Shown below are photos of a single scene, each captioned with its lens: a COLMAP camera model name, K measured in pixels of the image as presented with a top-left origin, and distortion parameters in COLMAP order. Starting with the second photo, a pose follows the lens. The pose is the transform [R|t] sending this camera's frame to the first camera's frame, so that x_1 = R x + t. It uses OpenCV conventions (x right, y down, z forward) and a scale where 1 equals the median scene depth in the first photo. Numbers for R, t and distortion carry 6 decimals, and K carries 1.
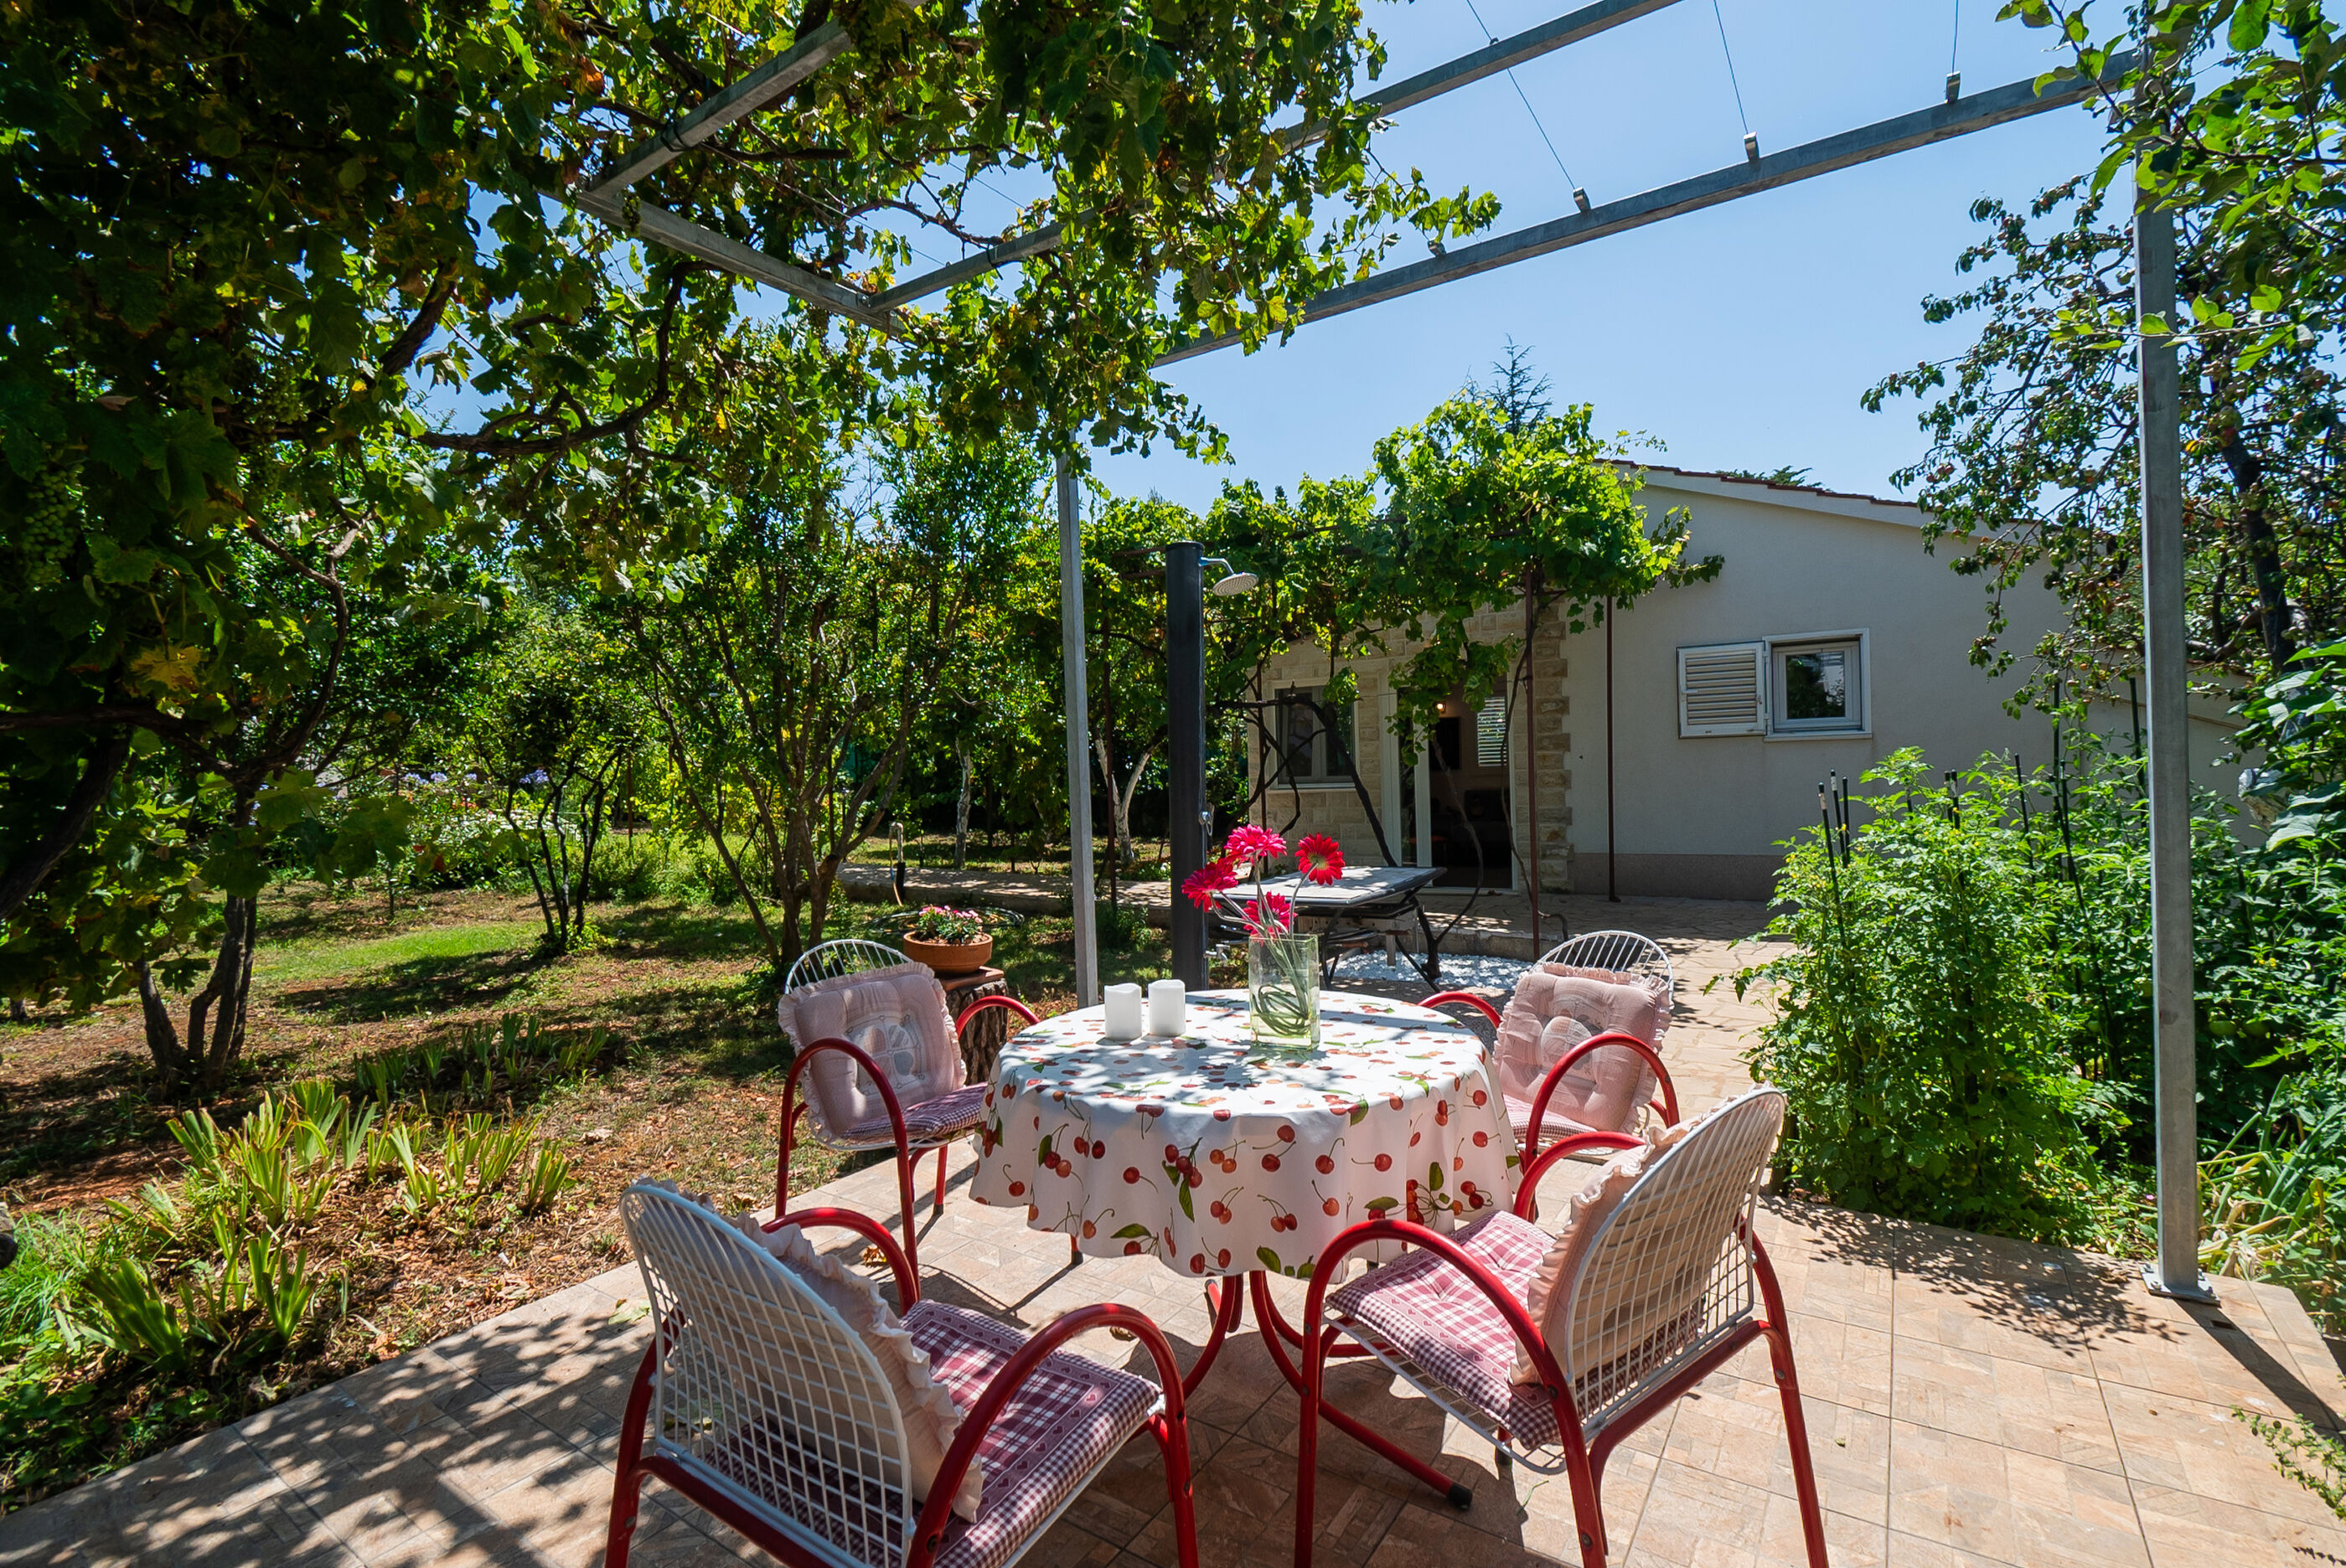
lens RADIAL K [[1073.6, 0, 1194.5], [0, 1073.6, 781.8], [0, 0, 1]] dist [-0.003376, -0.001039]
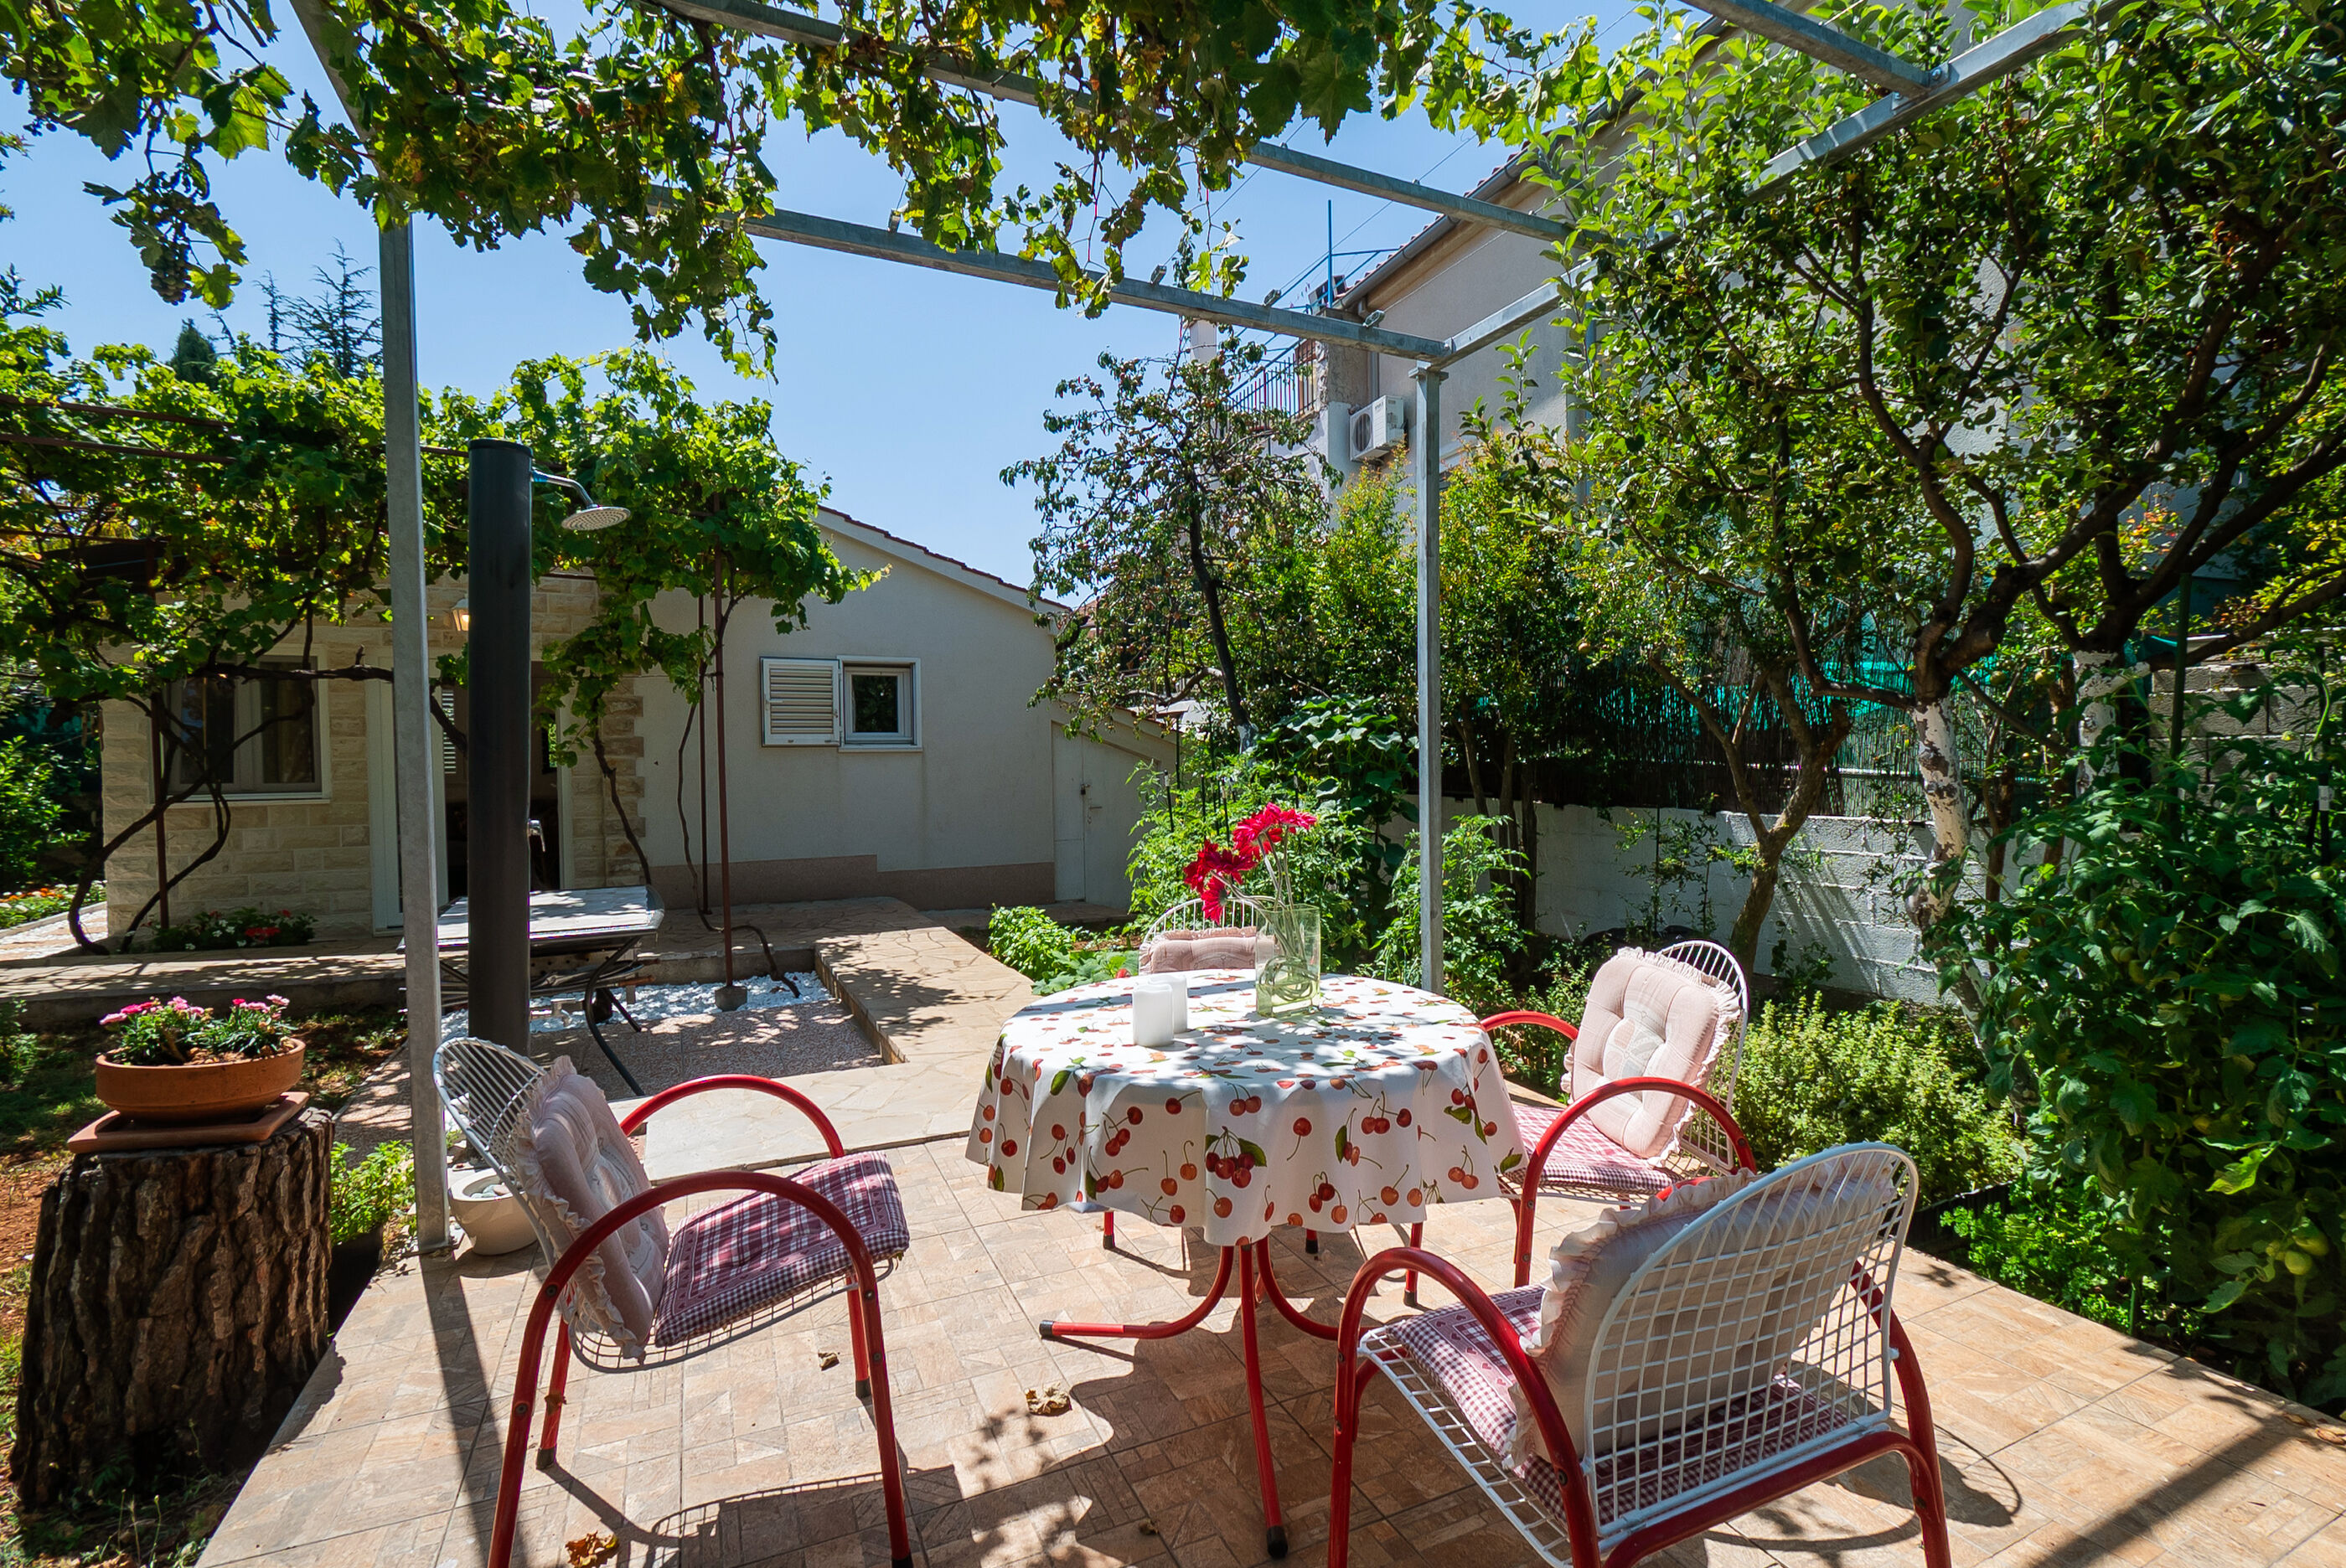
lens RADIAL K [[1073.6, 0, 1194.5], [0, 1073.6, 781.8], [0, 0, 1]] dist [-0.003376, -0.001039]
pose [[0.500070, 0.006965, 0.865957, -0.899337], [0.006621, 0.999908, -0.011866, 0.031580], [-0.865960, 0.011668, 0.499978, 0.558695]]
